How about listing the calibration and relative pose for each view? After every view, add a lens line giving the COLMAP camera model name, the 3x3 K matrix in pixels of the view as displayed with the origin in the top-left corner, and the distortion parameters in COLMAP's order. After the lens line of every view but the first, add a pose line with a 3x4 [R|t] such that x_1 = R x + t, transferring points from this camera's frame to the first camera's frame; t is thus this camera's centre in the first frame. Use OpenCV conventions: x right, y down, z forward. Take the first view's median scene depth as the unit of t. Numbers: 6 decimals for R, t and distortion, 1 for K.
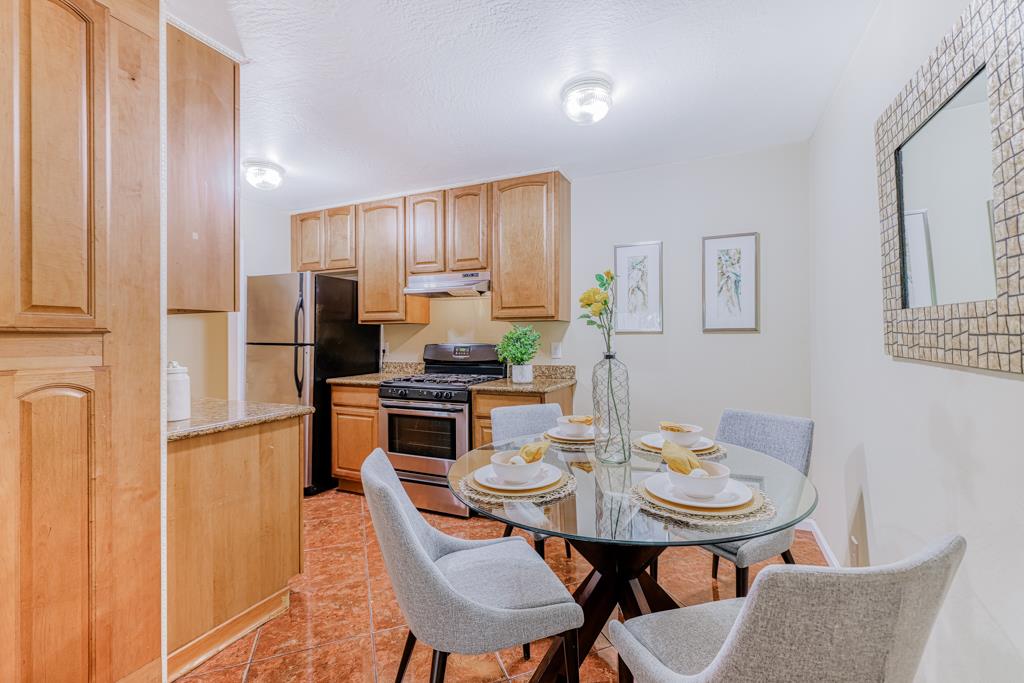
lens RADIAL K [[435.8, 0, 515.1], [0, 435.8, 338.4], [0, 0, 1]] dist [0.002558, -0.000772]
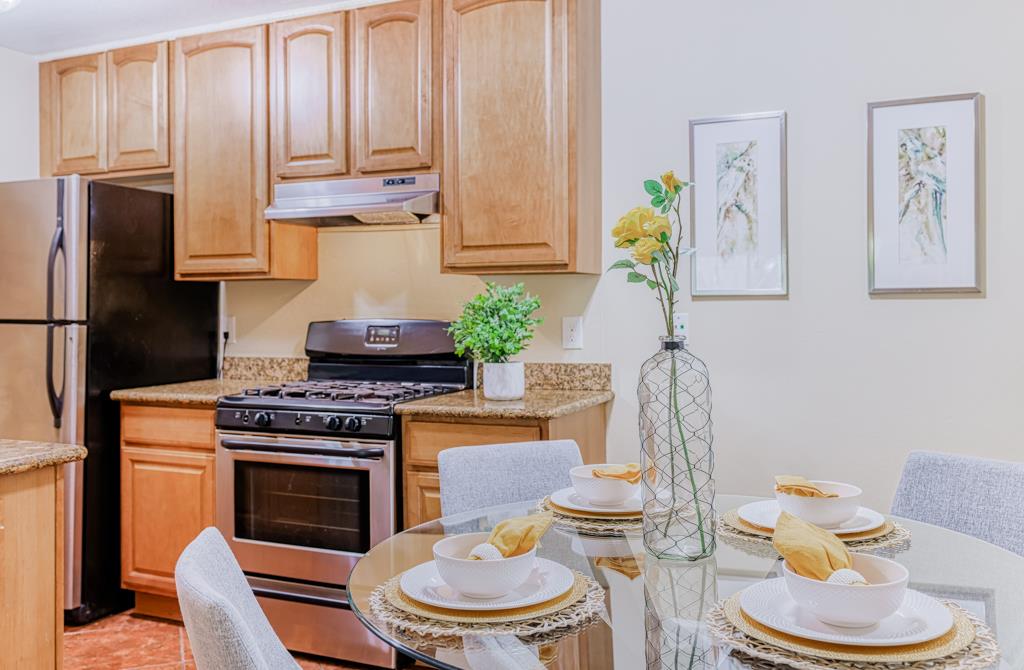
lens RADIAL K [[889.5, 0, 484.1], [0, 889.5, 305.3], [0, 0, 1]] dist [0.005803, -0.002735]
pose [[0.999910, -0.001966, -0.013302, 0.007891], [0.001915, 0.999991, -0.003841, -0.000382], [0.013309, 0.003815, 0.999904, -0.011721]]
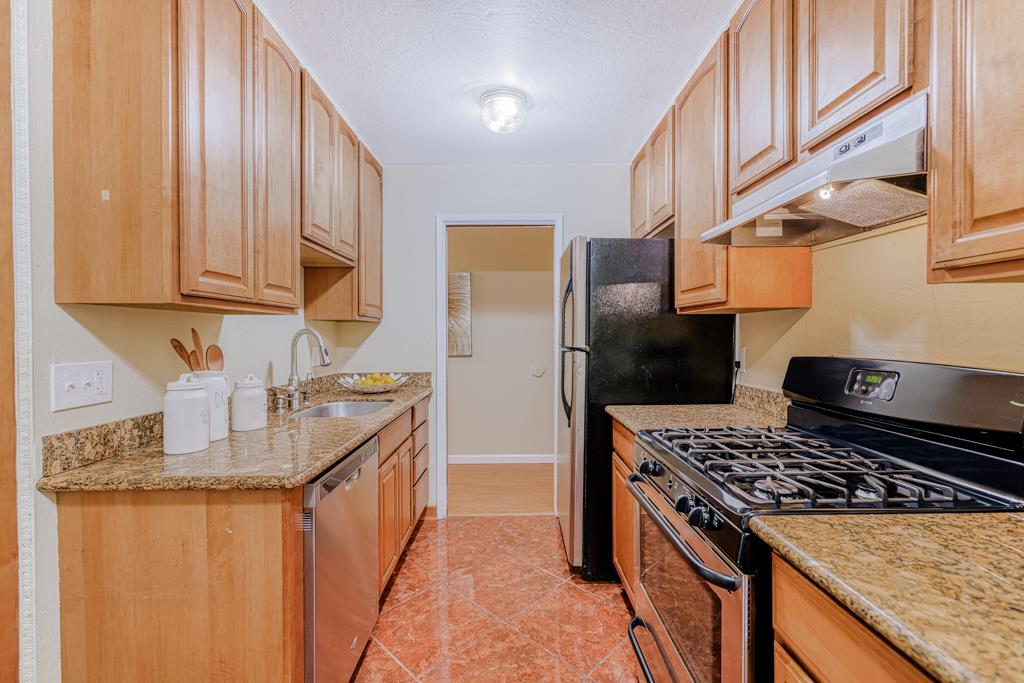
lens RADIAL K [[435.8, 0, 512.6], [0, 435.8, 338.6], [0, 0, 1]] dist [0.002558, -0.000772]
pose [[0.417229, 0.012300, -0.908718, 0.082619], [-0.000907, 0.999914, 0.013118, -0.010947], [0.908801, -0.004649, 0.417204, 0.694337]]
